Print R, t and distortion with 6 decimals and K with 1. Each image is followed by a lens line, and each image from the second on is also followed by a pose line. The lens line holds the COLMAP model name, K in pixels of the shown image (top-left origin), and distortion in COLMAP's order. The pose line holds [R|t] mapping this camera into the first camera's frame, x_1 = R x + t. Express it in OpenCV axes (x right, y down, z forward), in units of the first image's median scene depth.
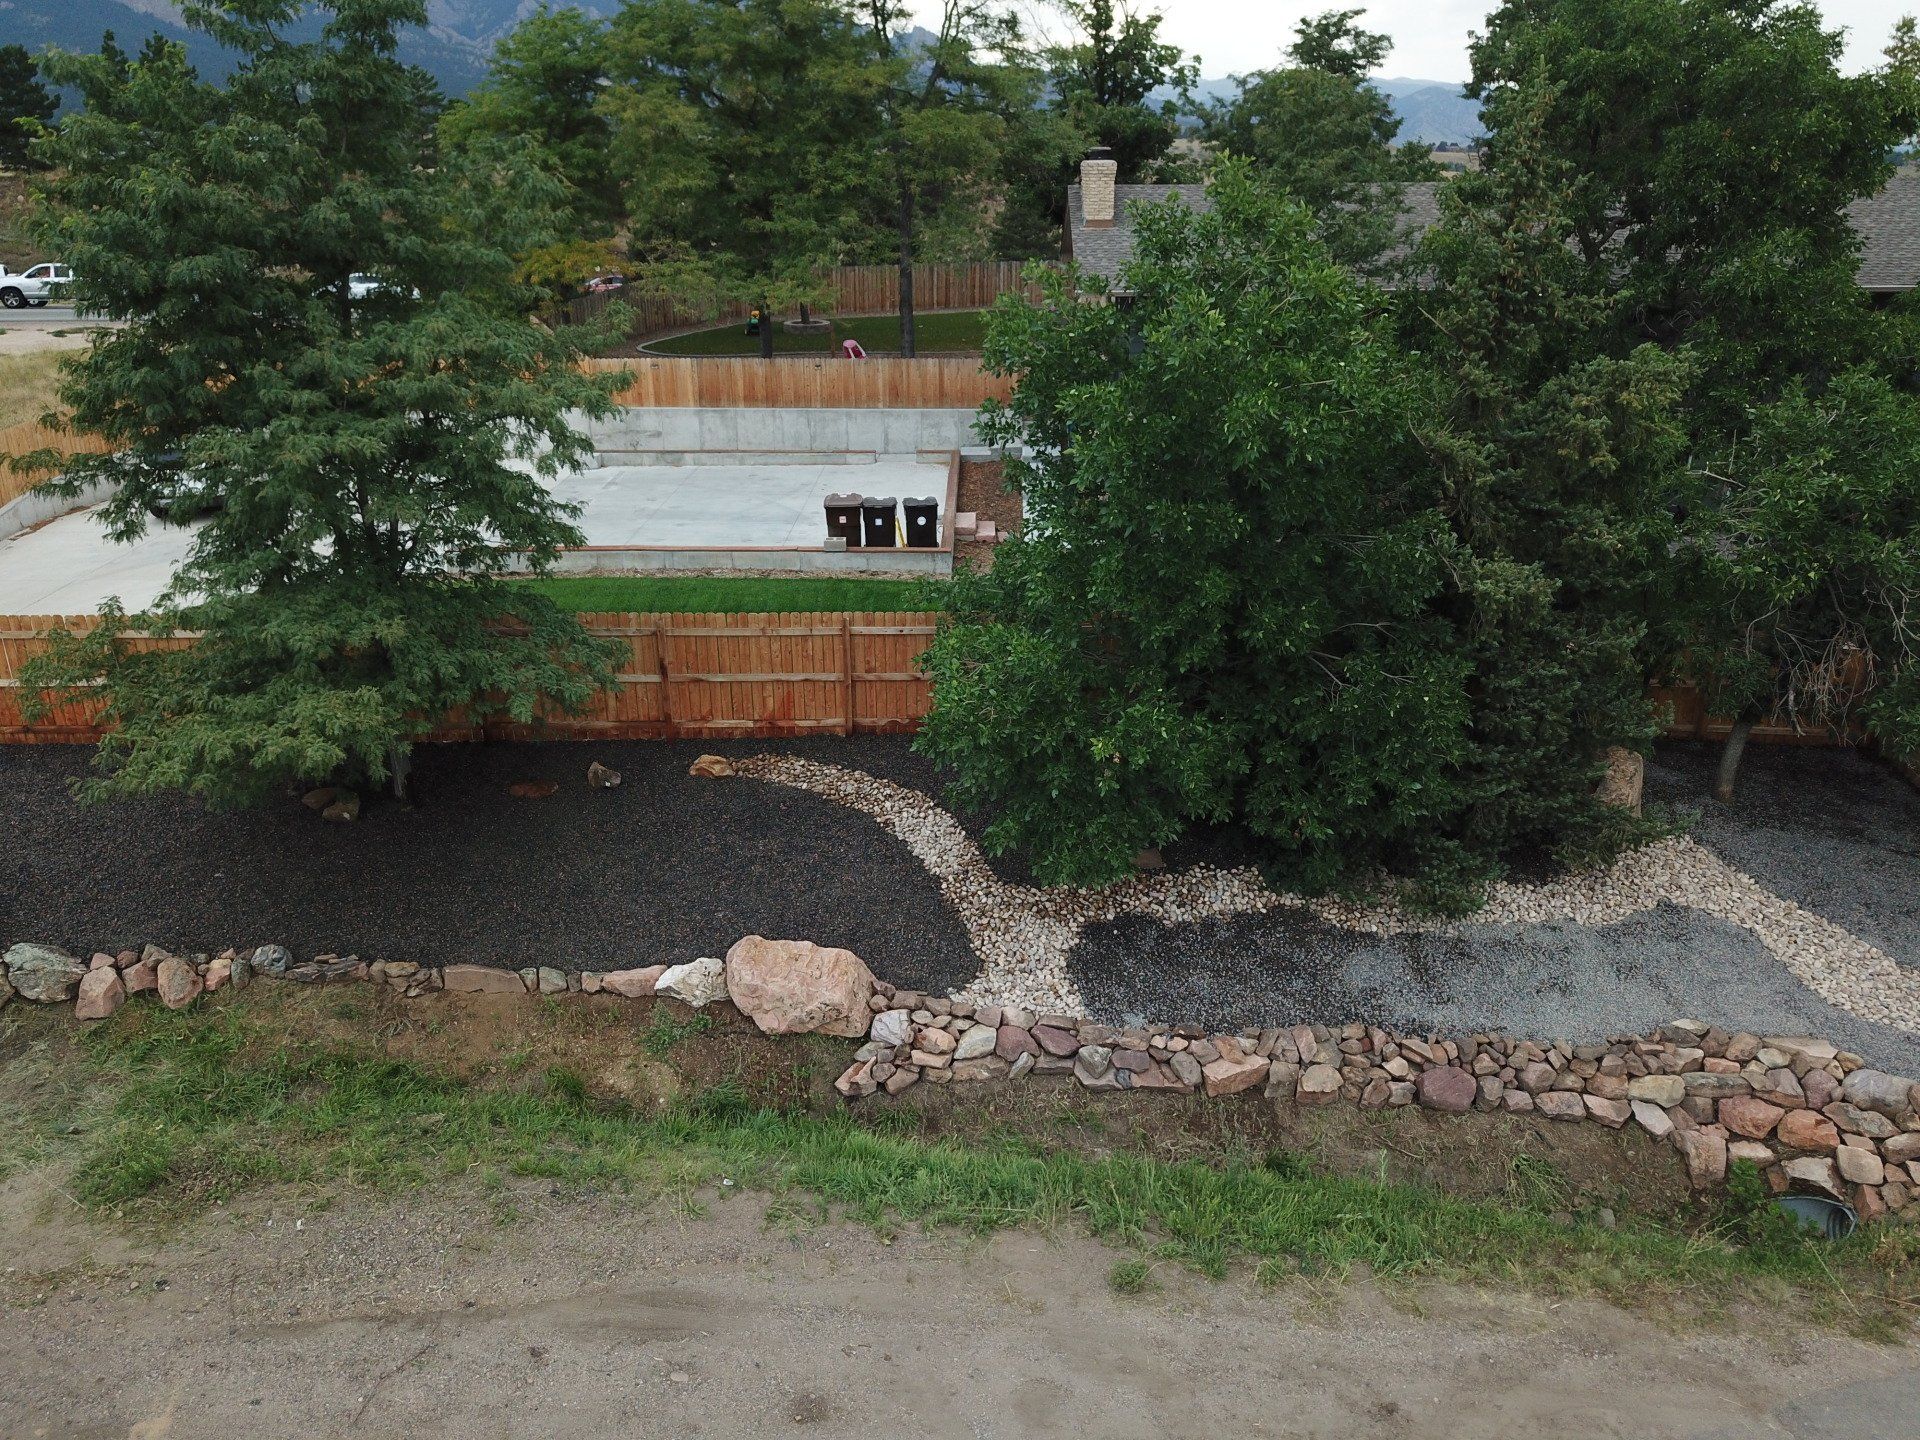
lens RADIAL K [[1488.6, 0, 941.1], [0, 1488.6, 723.7], [0, 0, 1]] dist [-0.008202, 0.013232]
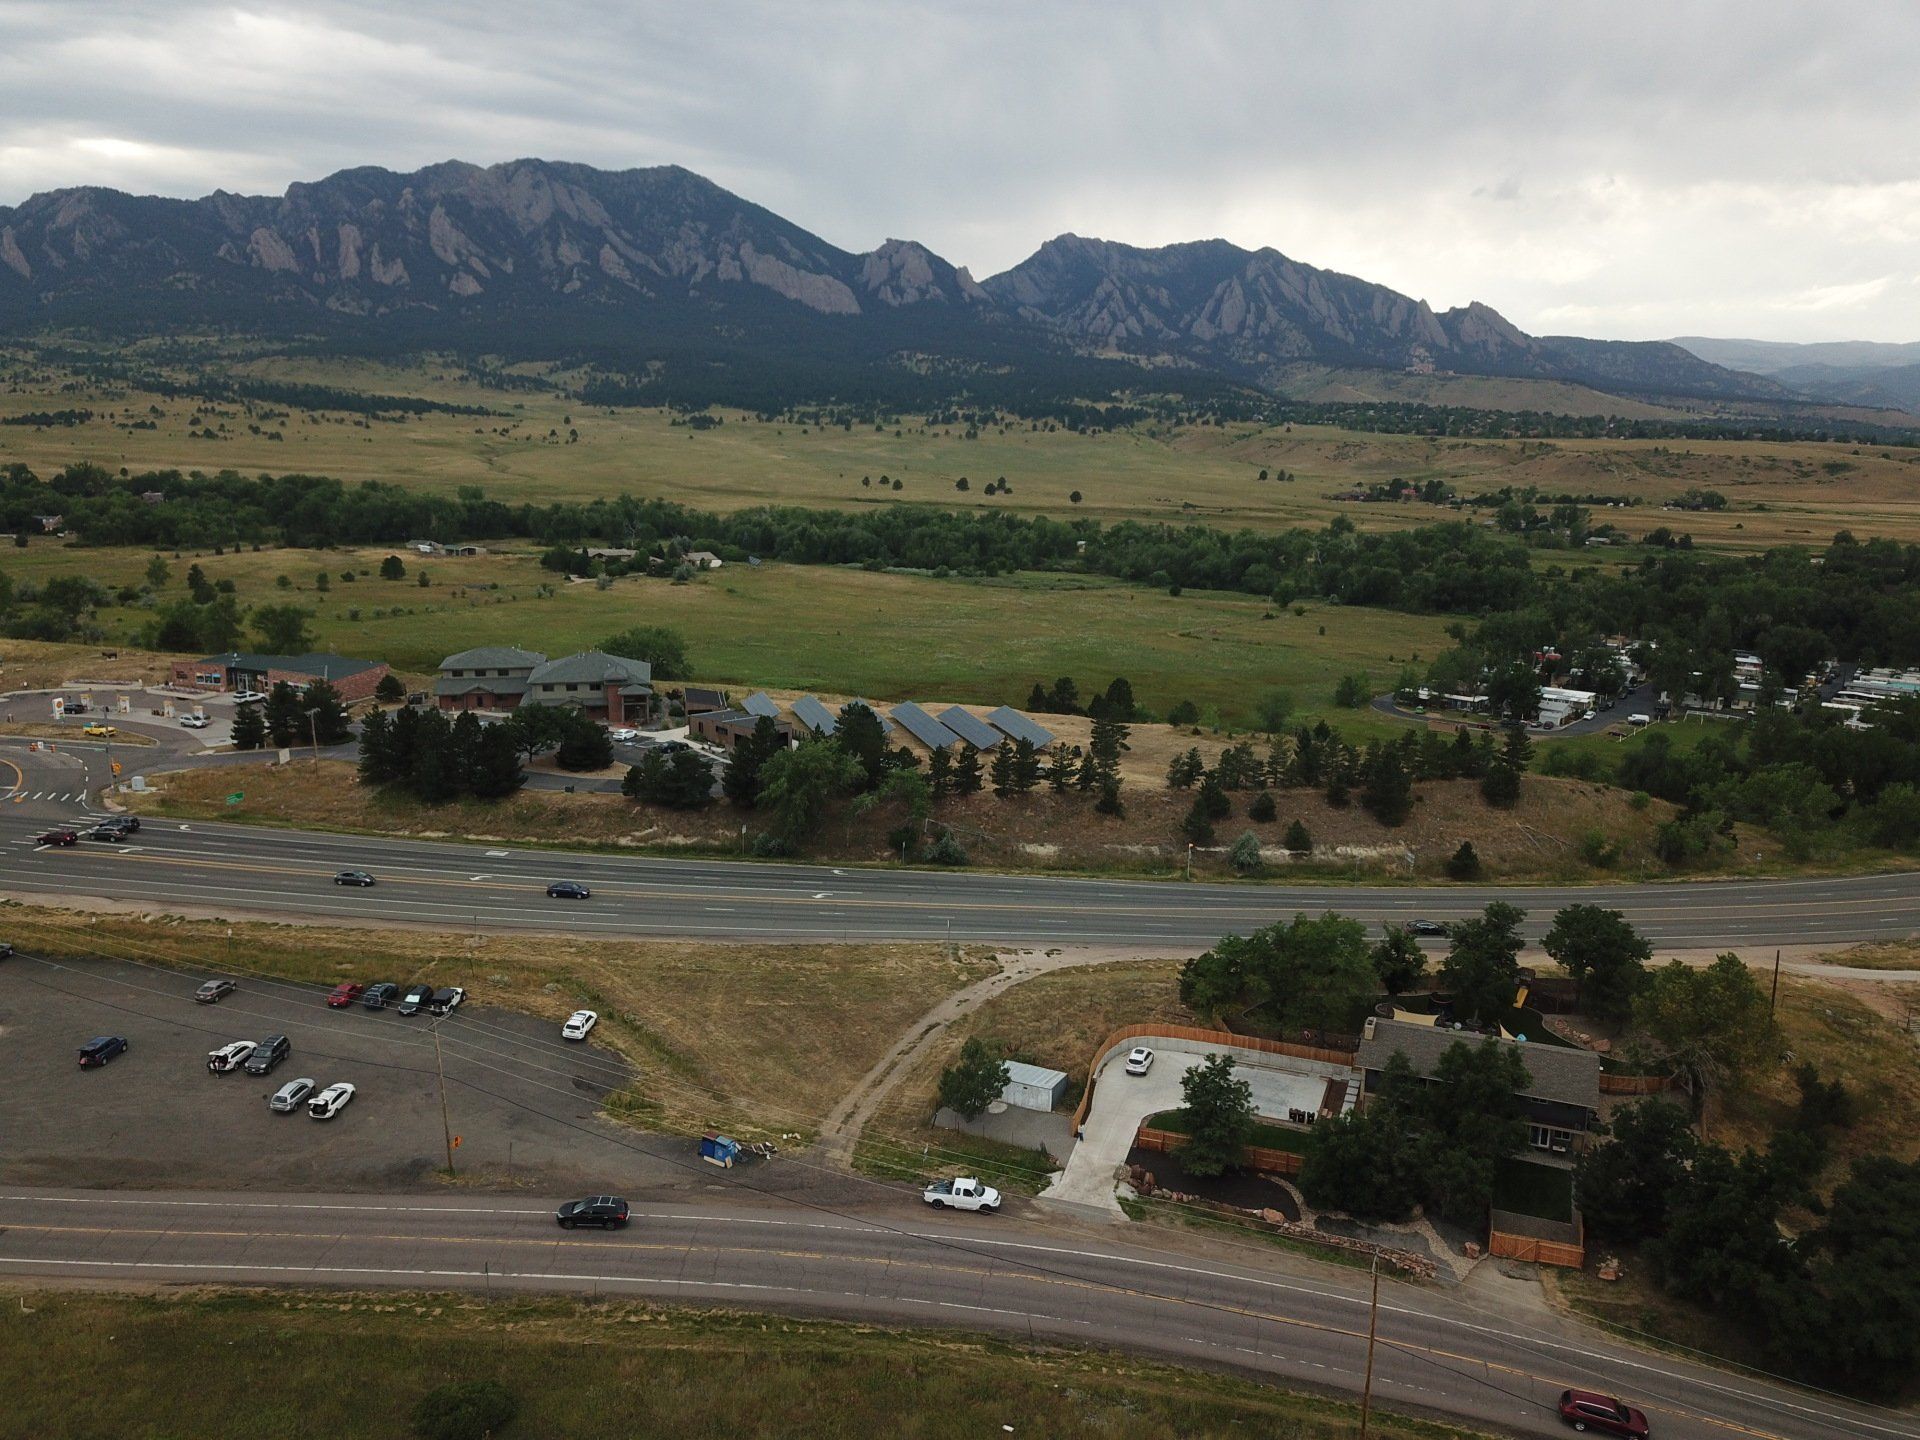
lens RADIAL K [[1480.3, 0, 938.7], [0, 1480.3, 721.7], [0, 0, 1]] dist [-0.010552, 0.024765]
pose [[0.939041, 0.091768, -0.331332, 0.514189], [-0.141417, 0.981516, -0.128948, -0.983424], [0.313374, 0.167944, 0.934661, -6.363343]]
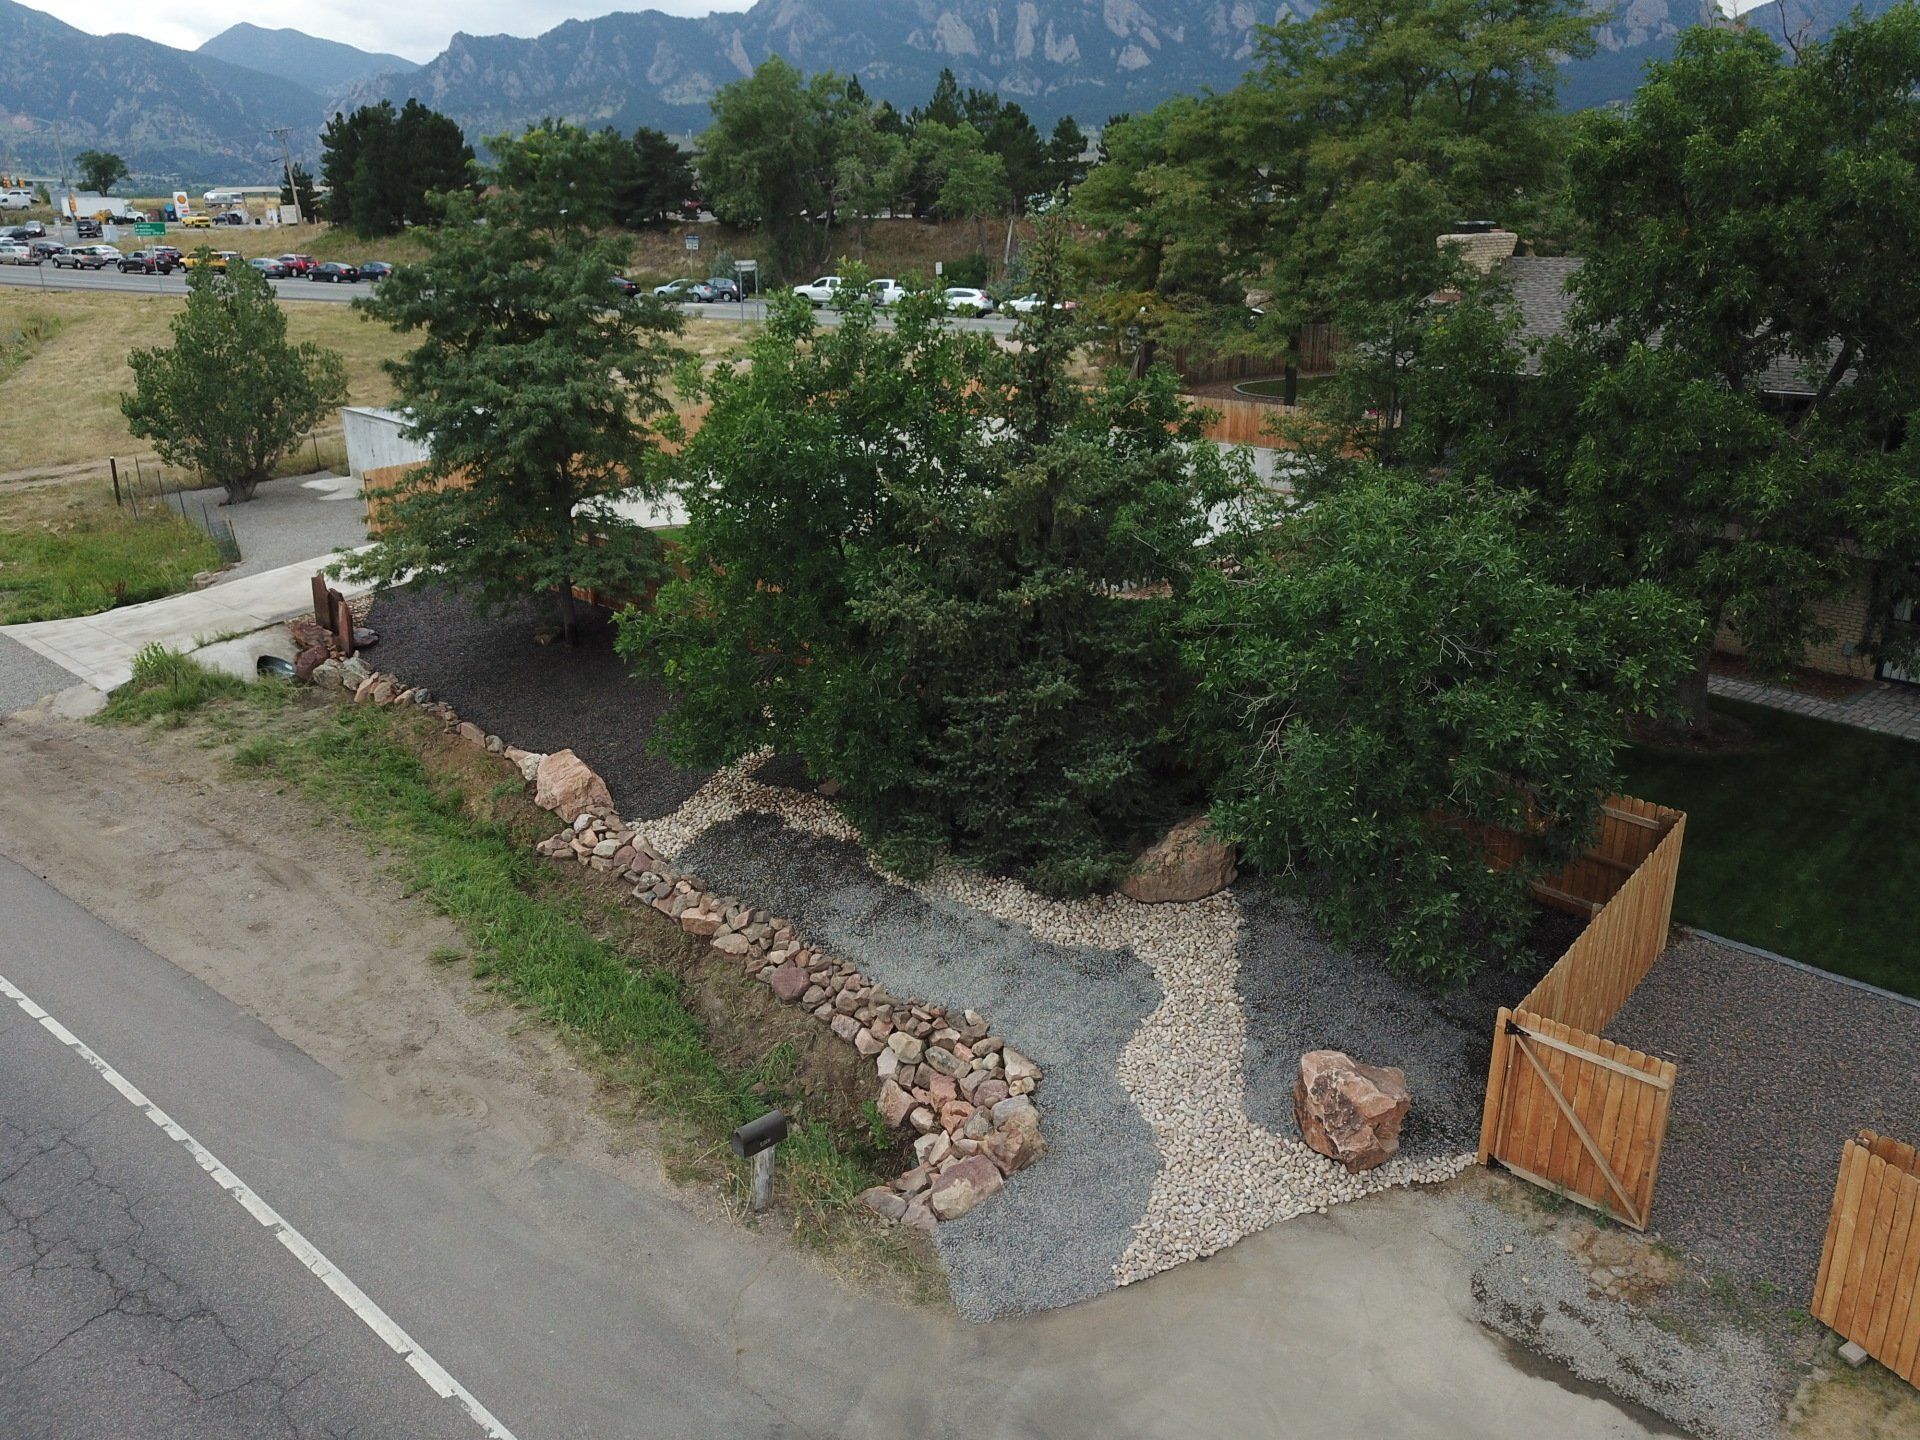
lens RADIAL K [[1485.0, 0, 939.1], [0, 1485.0, 719.2], [0, 0, 1]] dist [-0.005996, 0.014102]
pose [[0.707990, 0.230875, -0.667418, 1.179320], [-0.242672, 0.967040, 0.077098, -0.096168], [0.663220, 0.107379, 0.740682, 0.126227]]
